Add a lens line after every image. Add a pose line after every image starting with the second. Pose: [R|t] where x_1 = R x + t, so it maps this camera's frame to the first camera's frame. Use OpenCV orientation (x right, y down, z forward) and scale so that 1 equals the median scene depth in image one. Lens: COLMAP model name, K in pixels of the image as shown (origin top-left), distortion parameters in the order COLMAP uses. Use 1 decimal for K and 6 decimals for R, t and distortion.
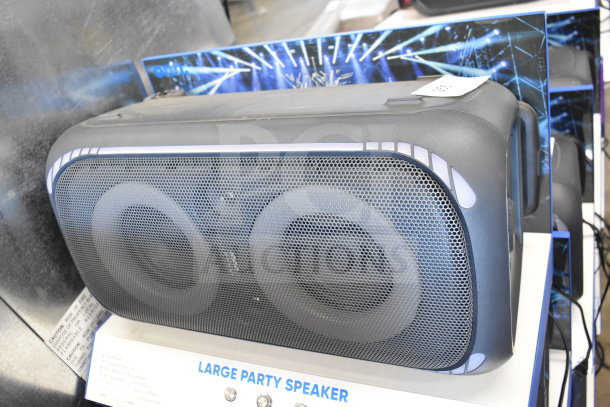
lens RADIAL K [[590.0, 0, 303.0], [0, 590.0, 203.5], [0, 0, 1]] dist [-0.097380, 0.000000]
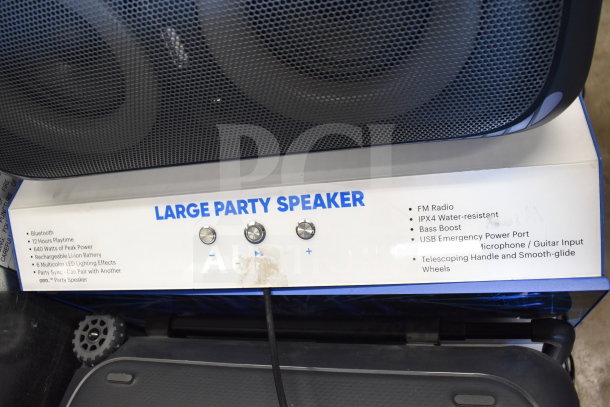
lens RADIAL K [[545.9, 0, 306.7], [0, 545.9, 203.8], [0, 0, 1]] dist [-0.082405, -0.008159]
pose [[0.955793, -0.252689, 0.150362, -0.100099], [0.196276, 0.929038, 0.313630, 0.088391], [-0.218943, -0.270252, 0.937565, 0.310340]]
